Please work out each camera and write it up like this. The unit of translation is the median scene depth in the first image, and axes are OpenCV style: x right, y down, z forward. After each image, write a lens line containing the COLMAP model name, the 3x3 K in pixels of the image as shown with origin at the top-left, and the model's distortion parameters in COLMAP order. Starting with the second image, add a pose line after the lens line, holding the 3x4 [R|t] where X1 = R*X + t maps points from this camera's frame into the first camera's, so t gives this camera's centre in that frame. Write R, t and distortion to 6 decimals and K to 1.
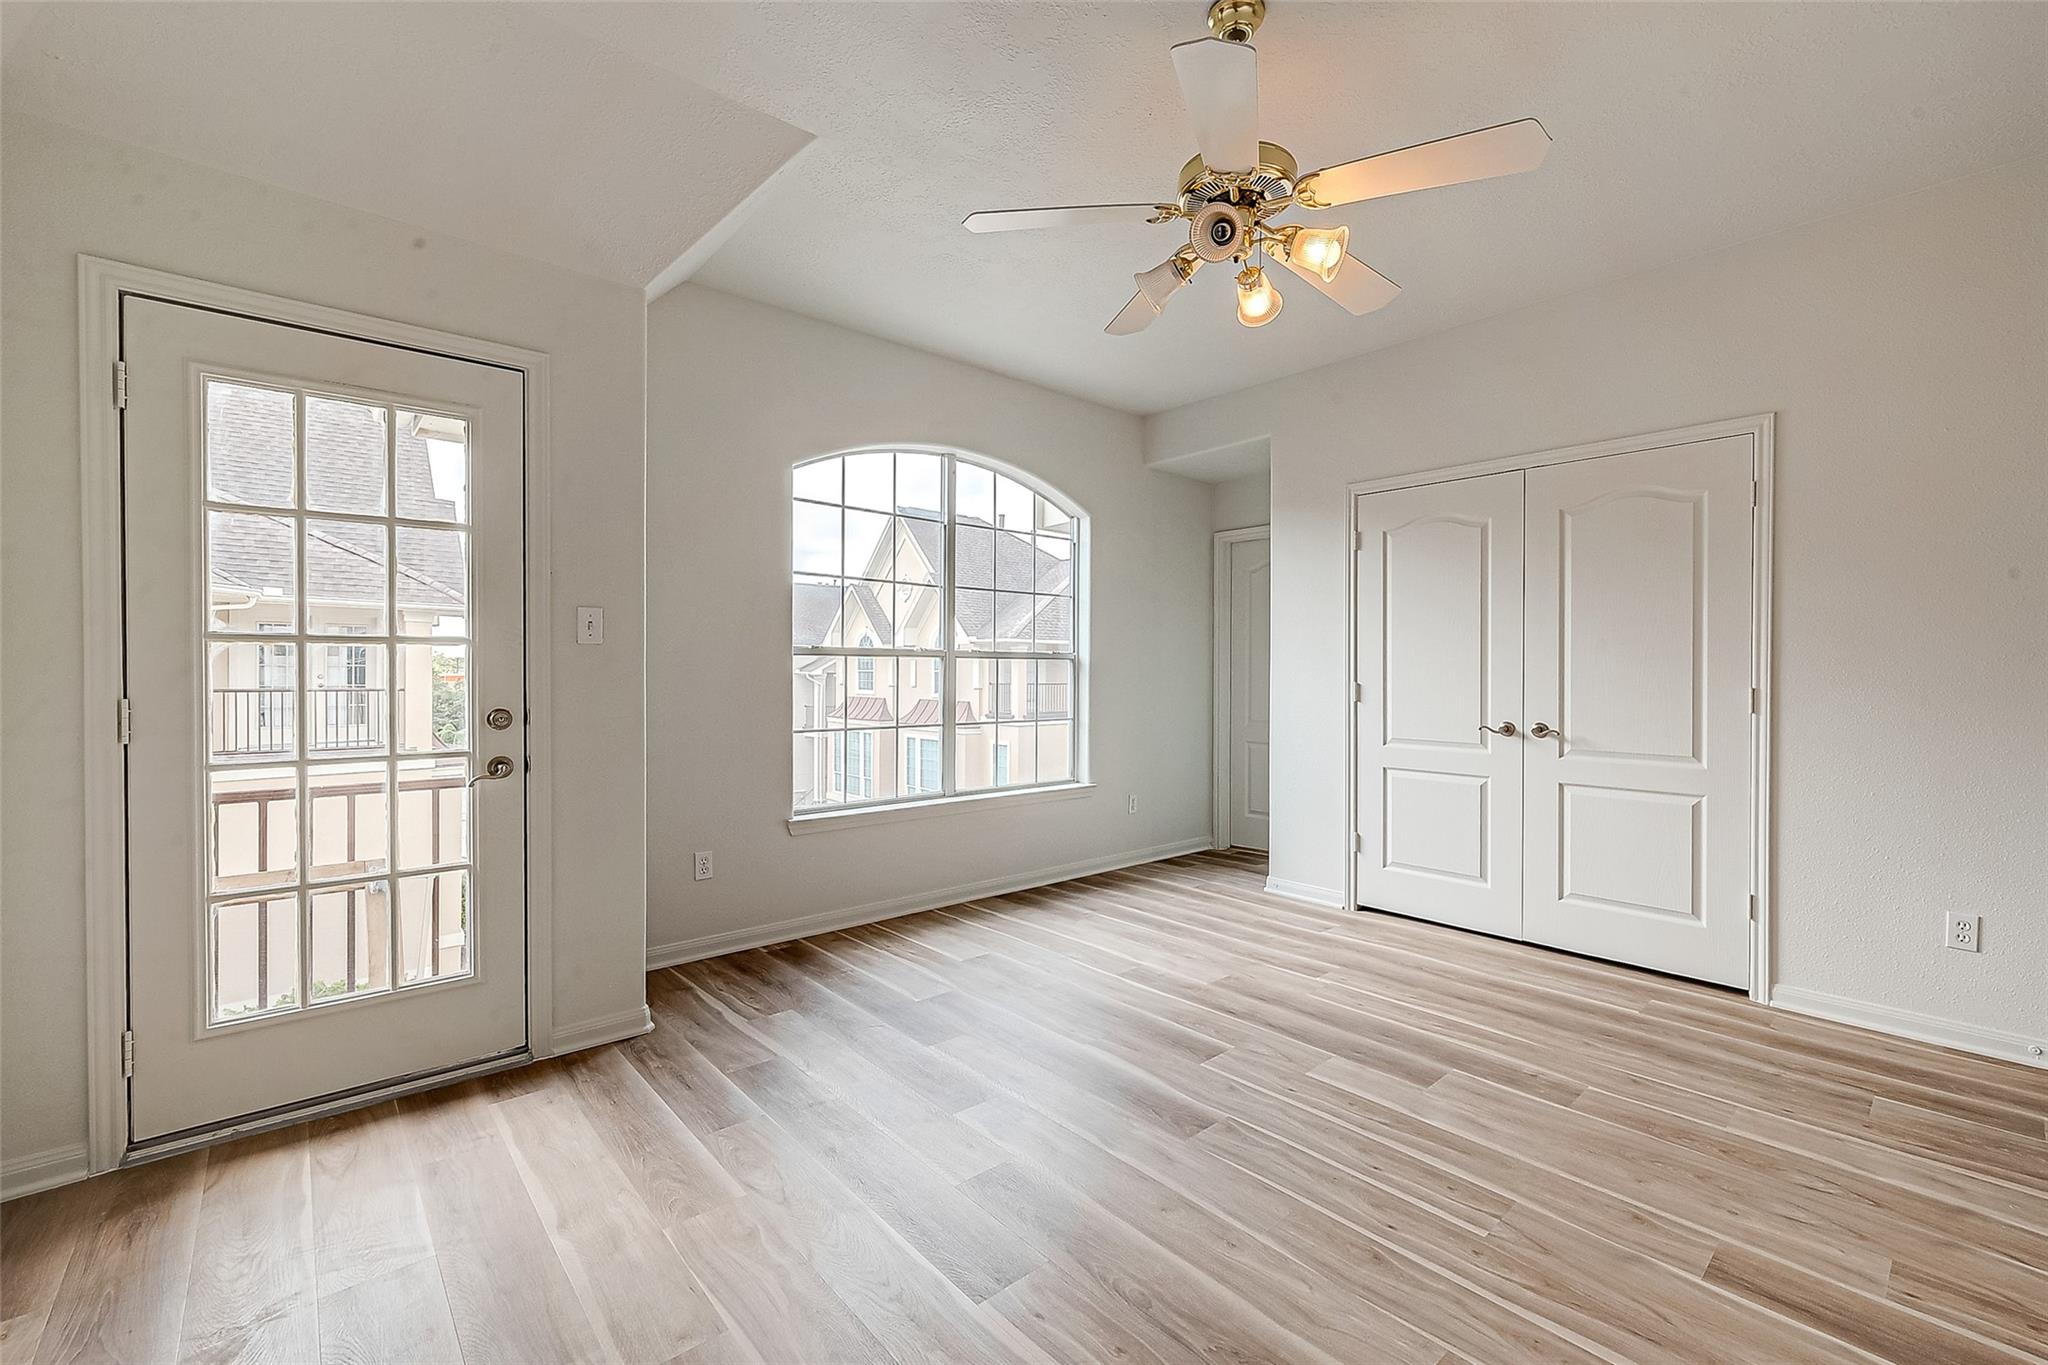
lens RADIAL K [[895.4, 0, 1023.7], [0, 895.4, 672.3], [0, 0, 1]] dist [0.002867, -0.000364]
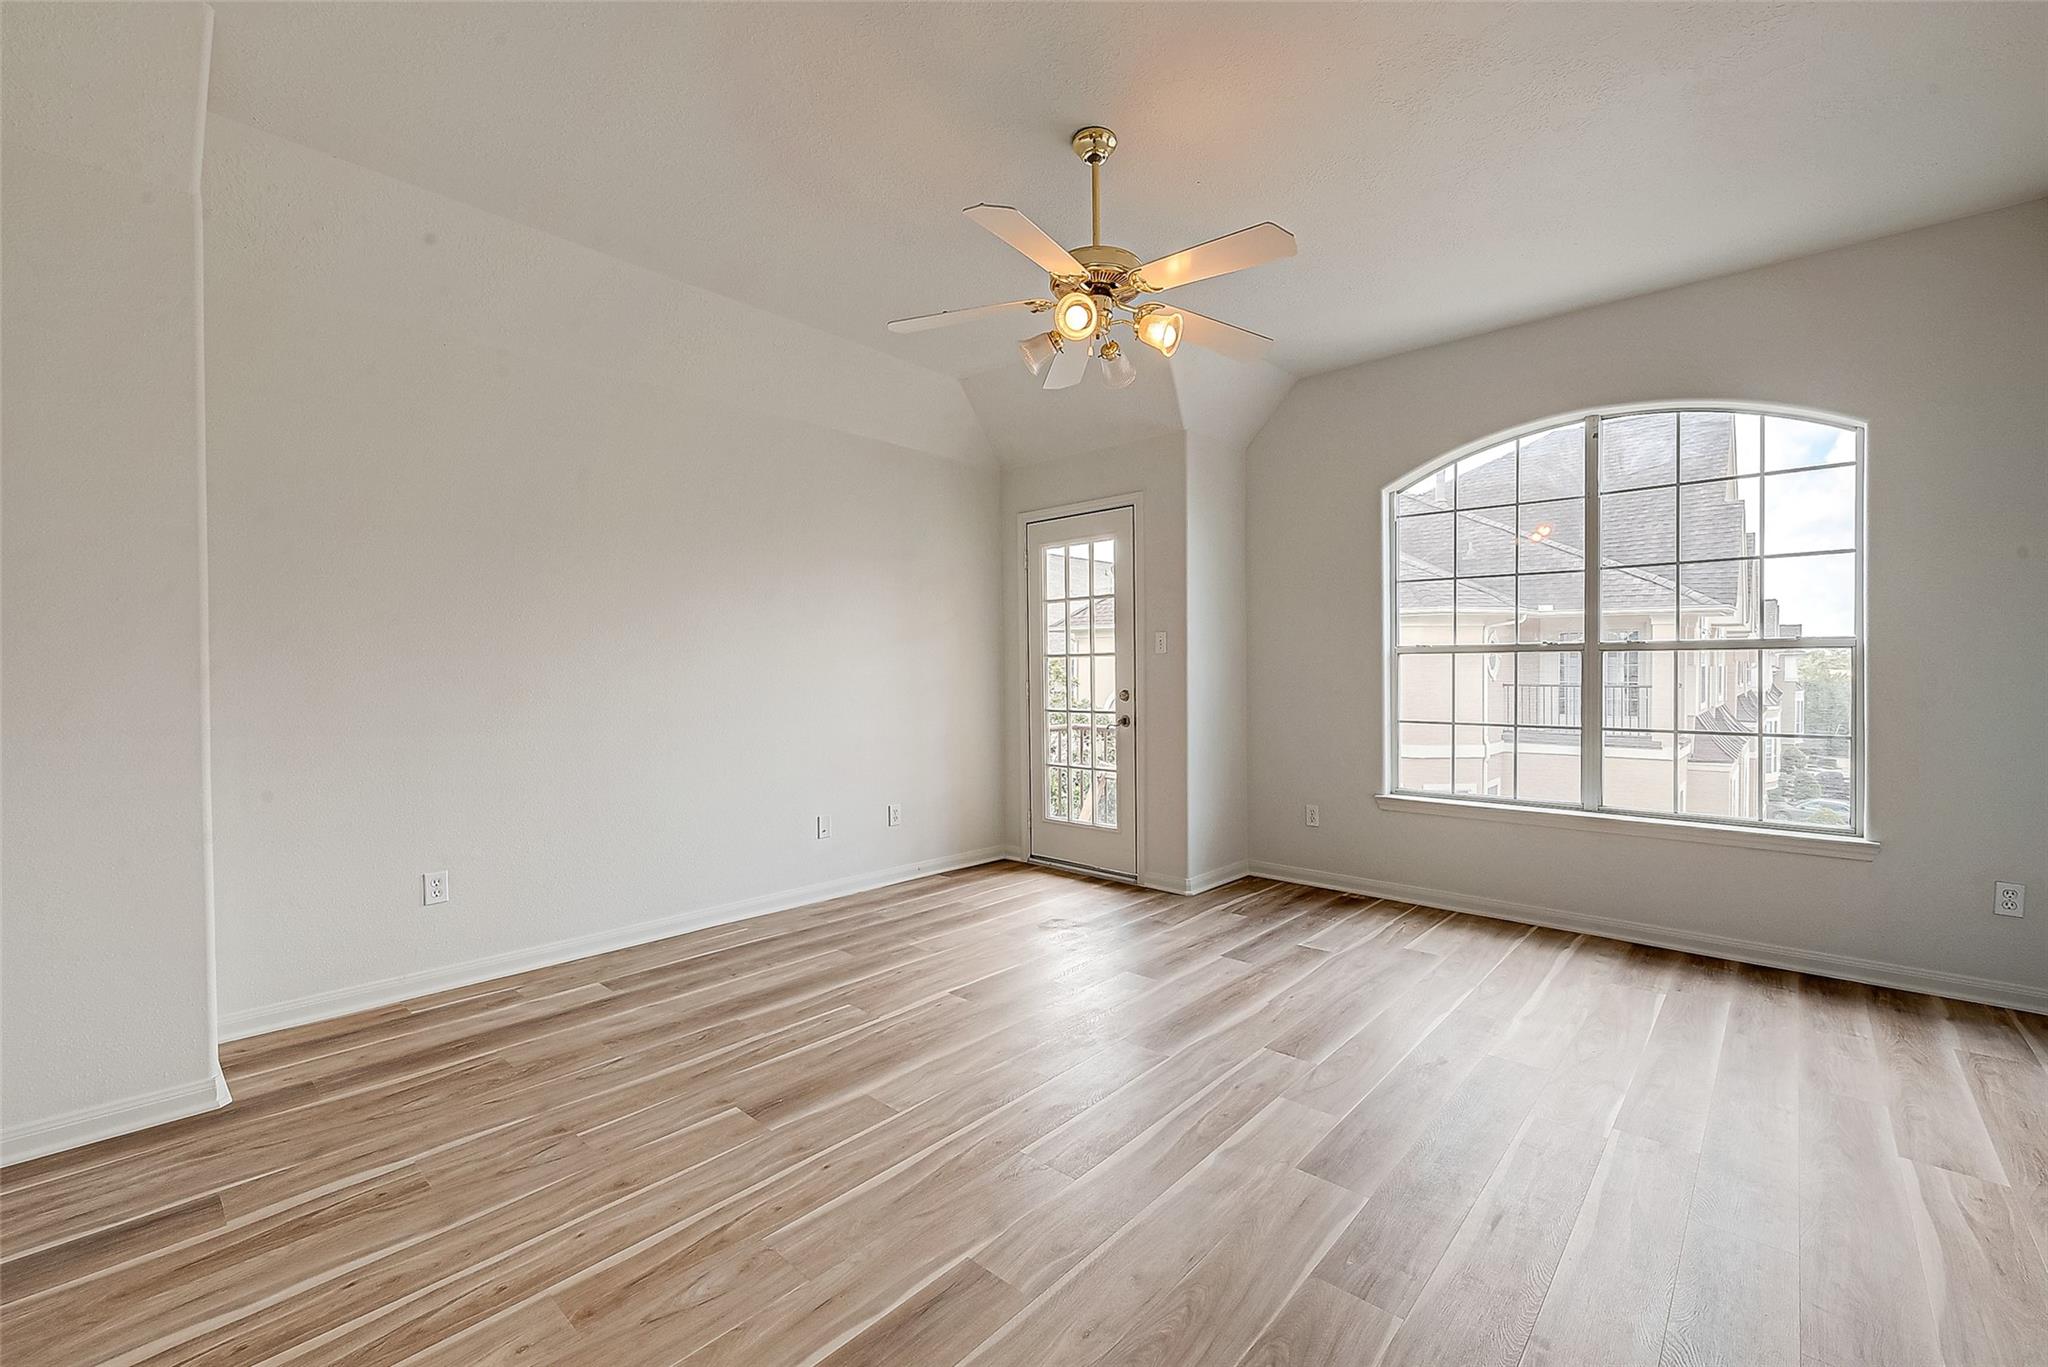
lens RADIAL K [[821.4, 0, 1024.7], [0, 821.4, 685.5], [0, 0, 1]] dist [-0.003964, 0.001165]
pose [[0.082574, 0.013945, -0.996487, 0.743605], [0.003825, 0.999890, 0.014309, 0.003871], [0.996578, -0.004993, 0.082512, 0.436545]]
